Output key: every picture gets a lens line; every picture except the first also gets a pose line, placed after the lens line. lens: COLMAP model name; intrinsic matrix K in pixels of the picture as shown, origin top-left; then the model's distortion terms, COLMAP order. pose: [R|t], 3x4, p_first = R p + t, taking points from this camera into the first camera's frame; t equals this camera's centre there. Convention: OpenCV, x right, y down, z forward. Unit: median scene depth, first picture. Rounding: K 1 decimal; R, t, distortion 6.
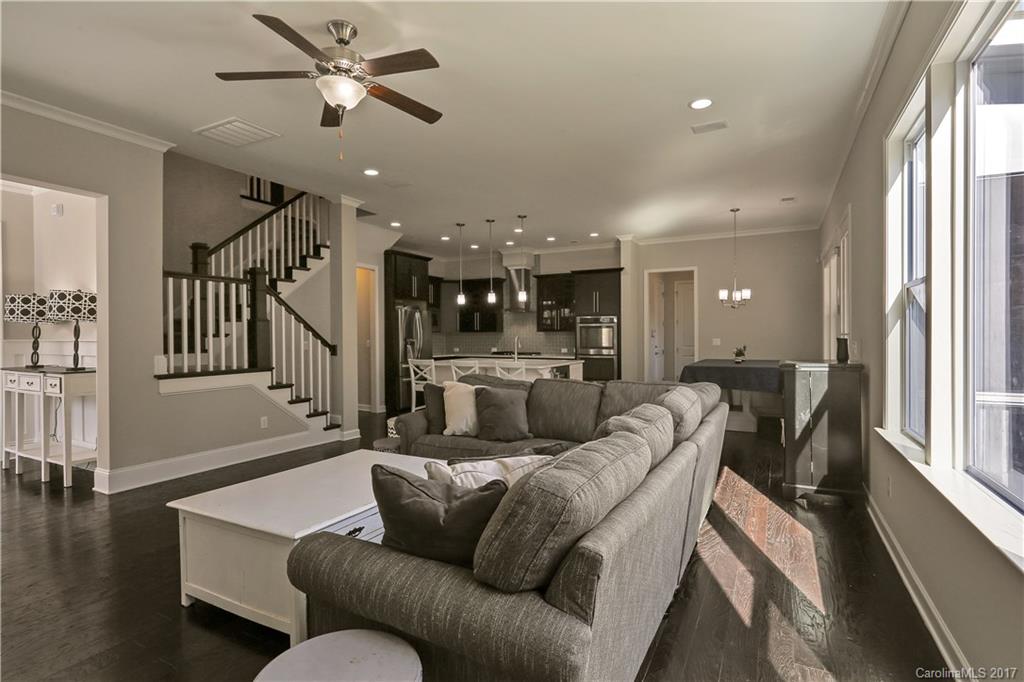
lens RADIAL K [[521.5, 0, 517.5], [0, 521.5, 342.7], [0, 0, 1]] dist [-0.015828, 0.000545]
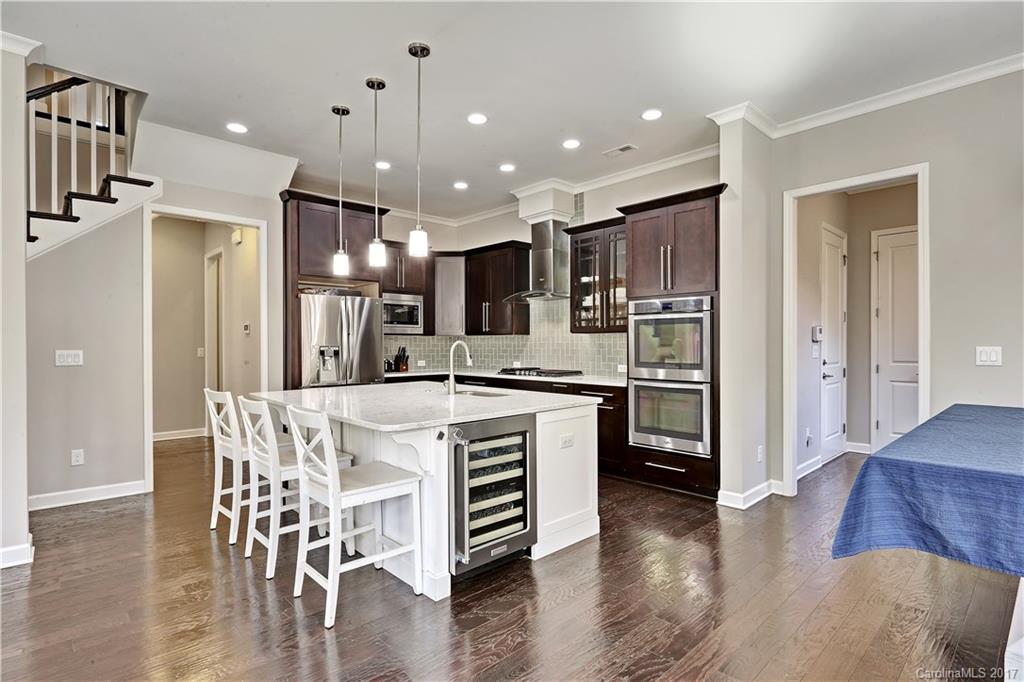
lens RADIAL K [[521.5, 0, 517.2], [0, 521.5, 348.9], [0, 0, 1]] dist [-0.015828, 0.000545]
pose [[0.945934, 0.003782, -0.324337, 0.172563], [-0.004381, 0.999990, -0.001116, -0.004552], [0.324330, 0.002477, 0.945941, 0.511147]]
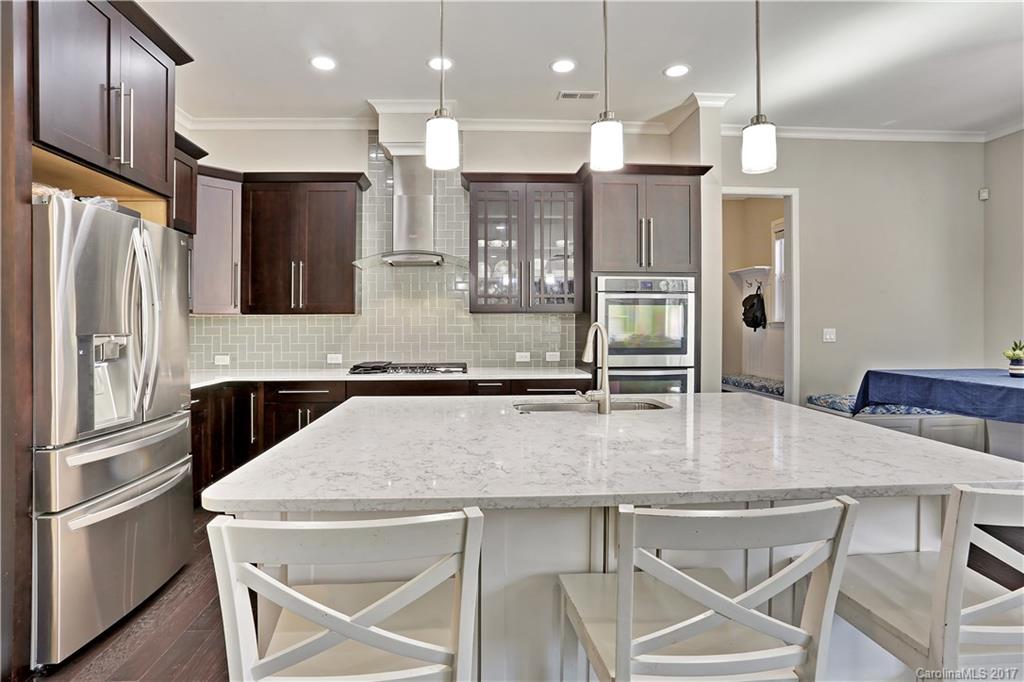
lens RADIAL K [[521.5, 0, 488.4], [0, 521.5, 323.6], [0, 0, 1]] dist [-0.015828, 0.000545]
pose [[0.864189, 0.002949, 0.503158, -0.169001], [0.007174, 0.999809, -0.018182, -0.005928], [-0.503115, 0.019322, 0.864003, 0.694302]]
